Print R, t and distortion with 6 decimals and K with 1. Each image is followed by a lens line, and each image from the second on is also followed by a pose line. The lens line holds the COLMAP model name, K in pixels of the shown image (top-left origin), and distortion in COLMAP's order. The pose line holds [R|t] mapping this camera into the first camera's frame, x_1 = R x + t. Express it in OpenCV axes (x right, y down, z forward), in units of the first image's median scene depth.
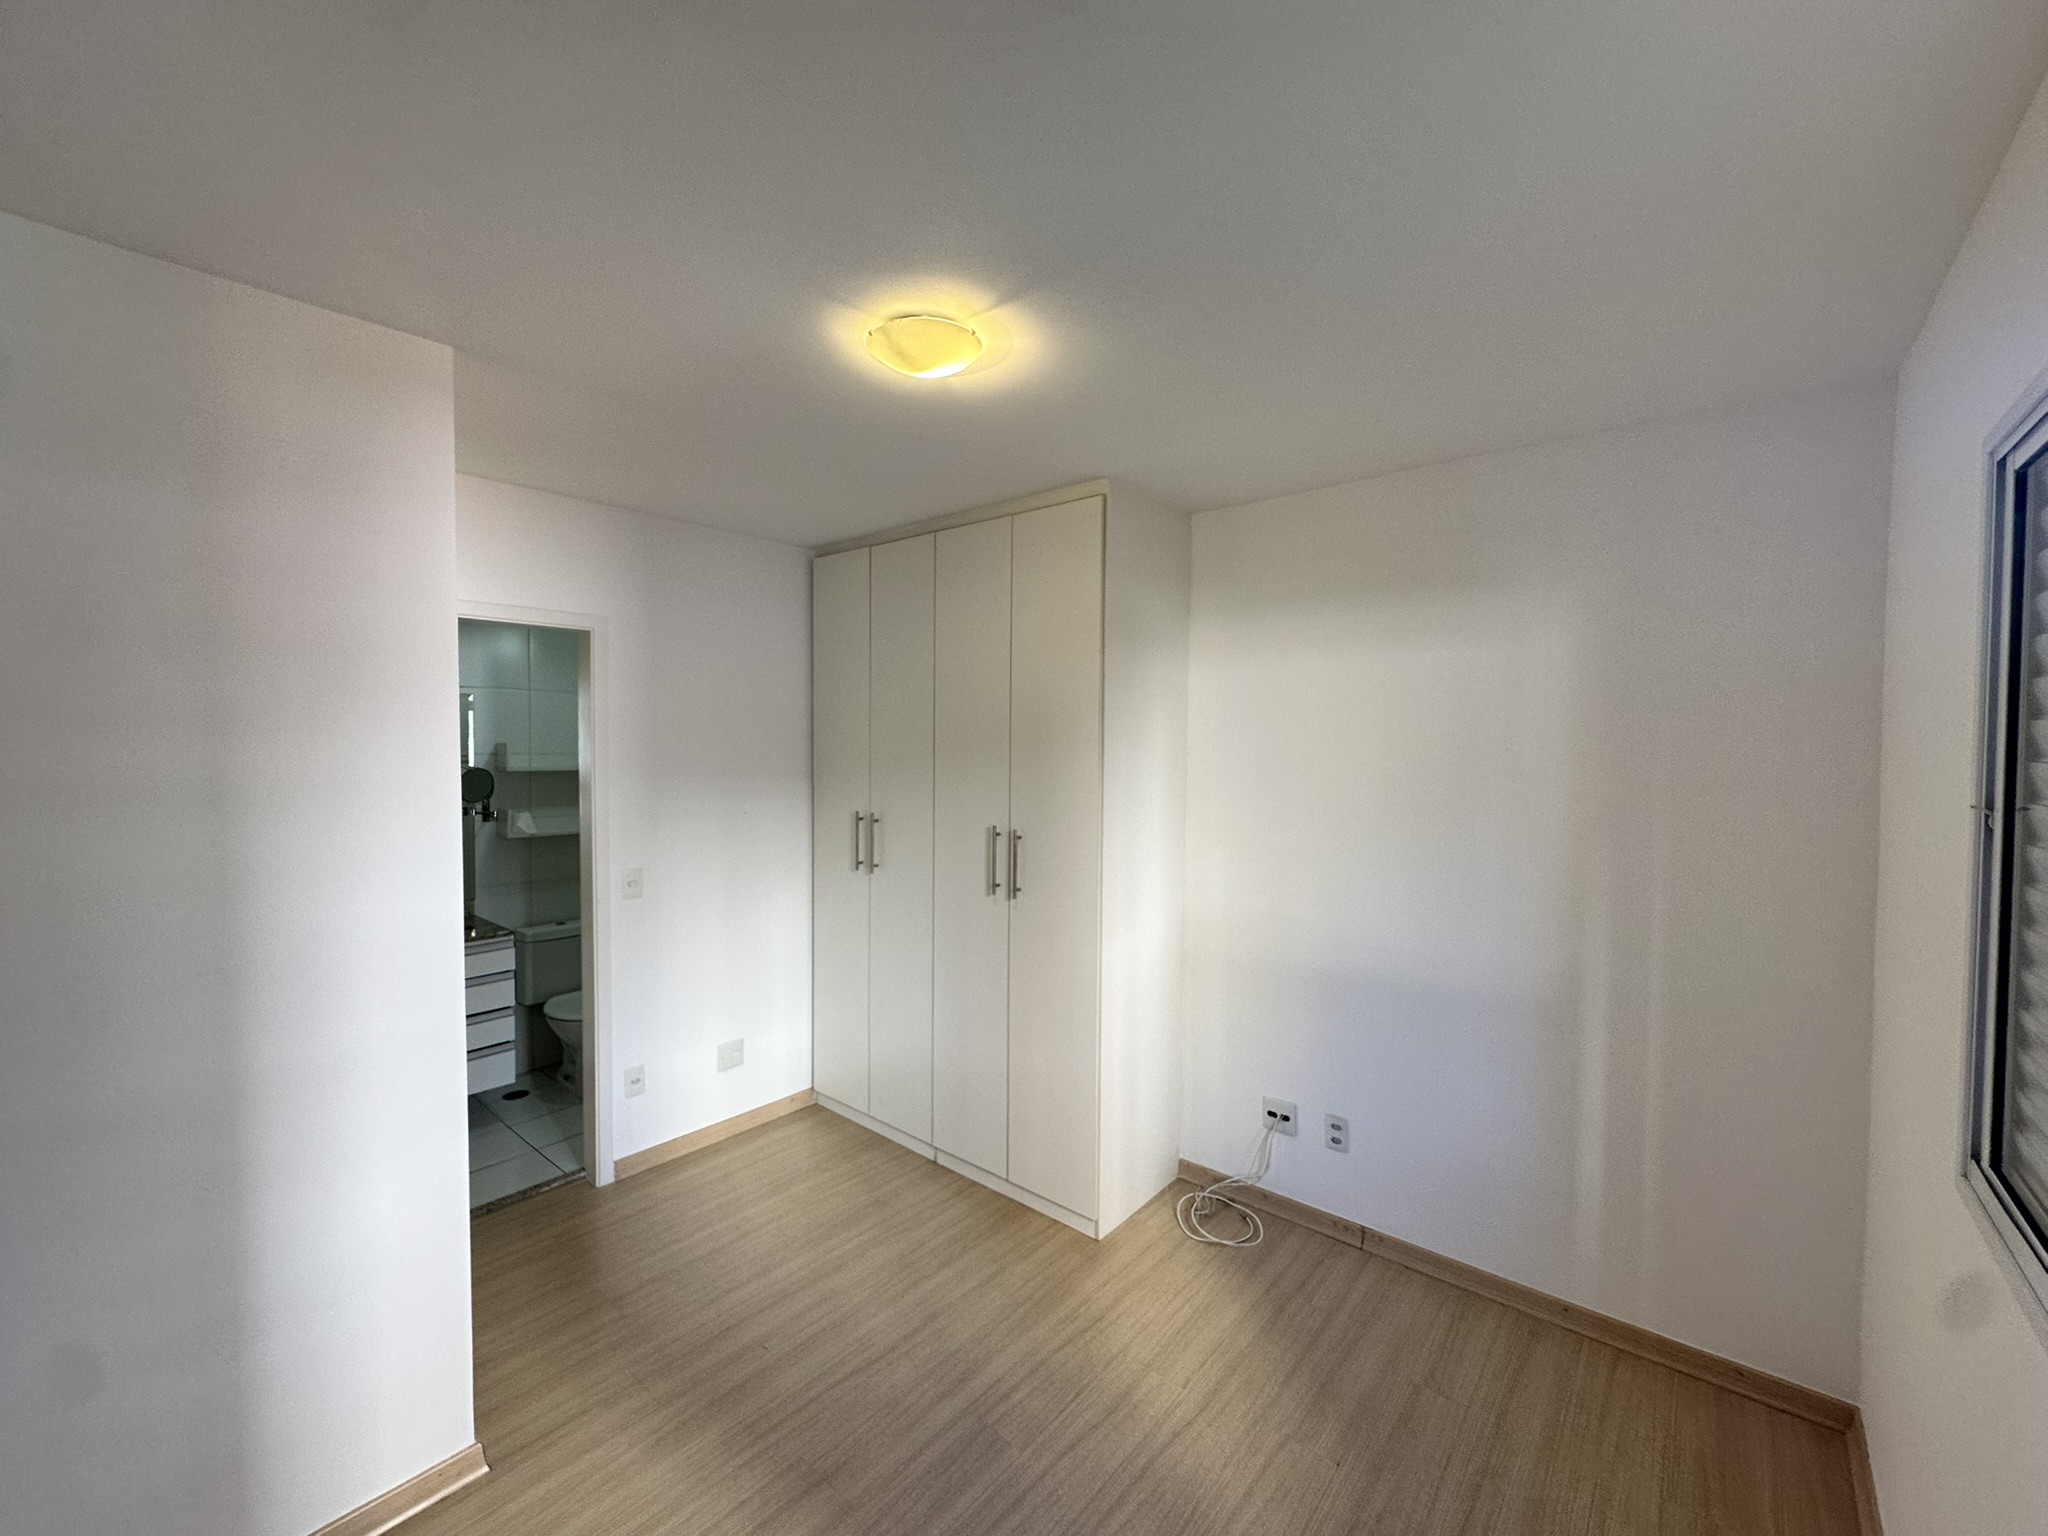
lens RADIAL K [[811.7, 0, 1024.5], [0, 811.7, 762.8], [0, 0, 1]] dist [-0.005187, 0.000983]
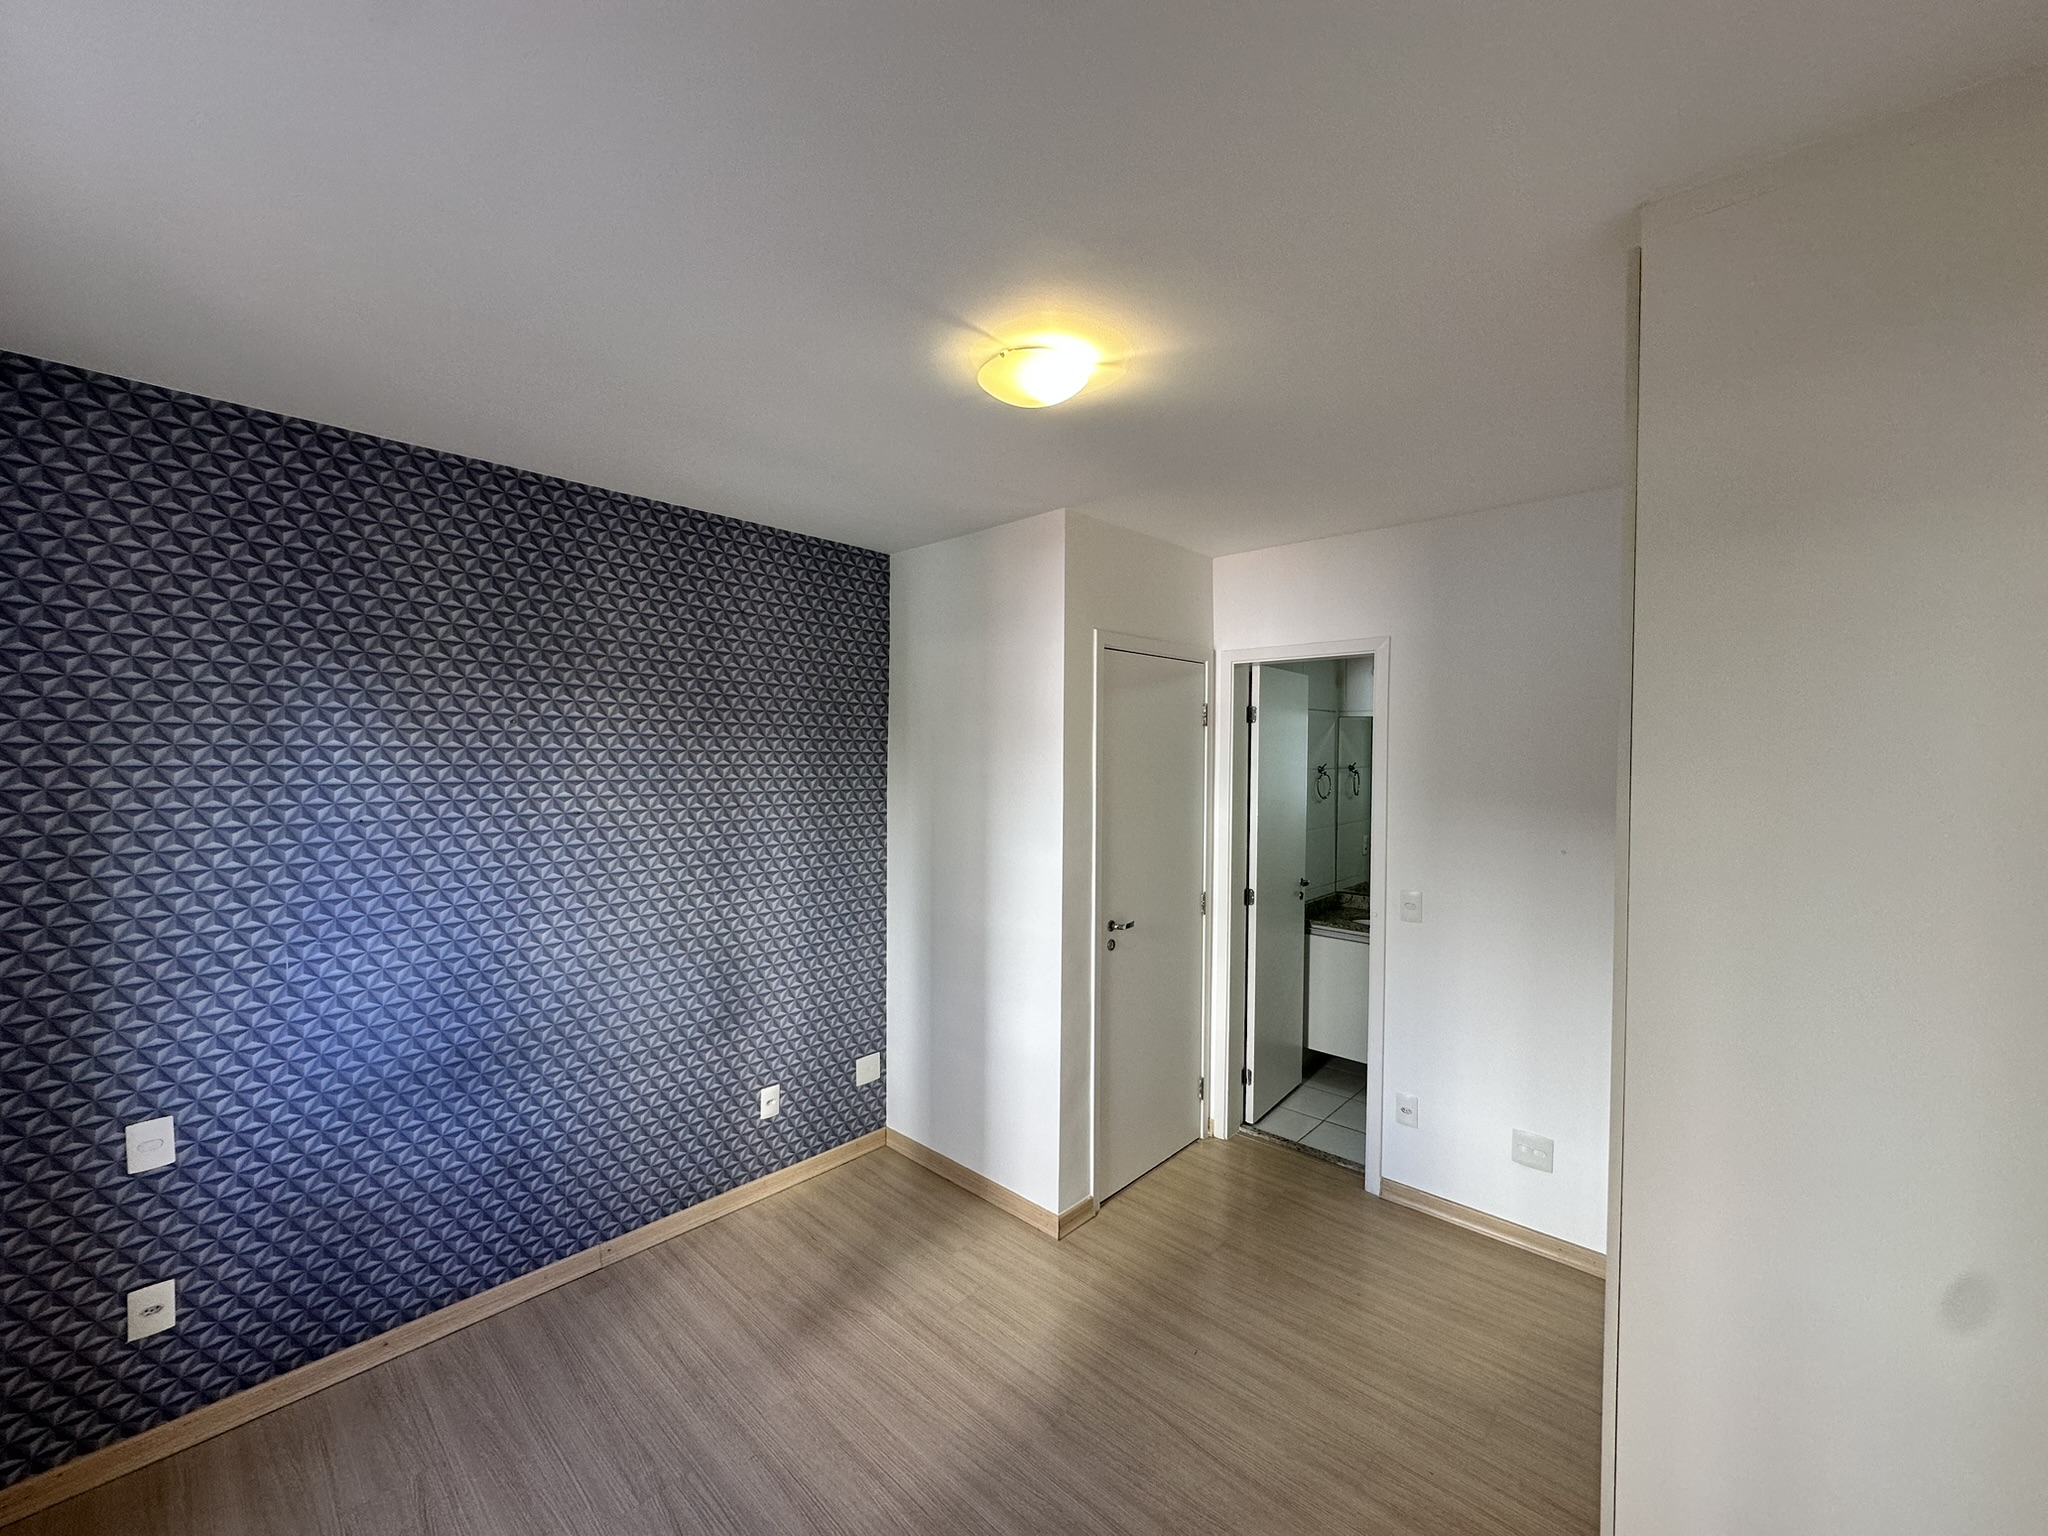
lens RADIAL K [[811.7, 0, 1020.6], [0, 811.7, 763.1], [0, 0, 1]] dist [-0.005187, 0.000983]
pose [[-0.032949, 0.019891, -0.999259, 0.544019], [-0.028808, 0.999368, 0.020843, -0.031889], [0.999042, 0.029474, -0.032355, 0.613456]]
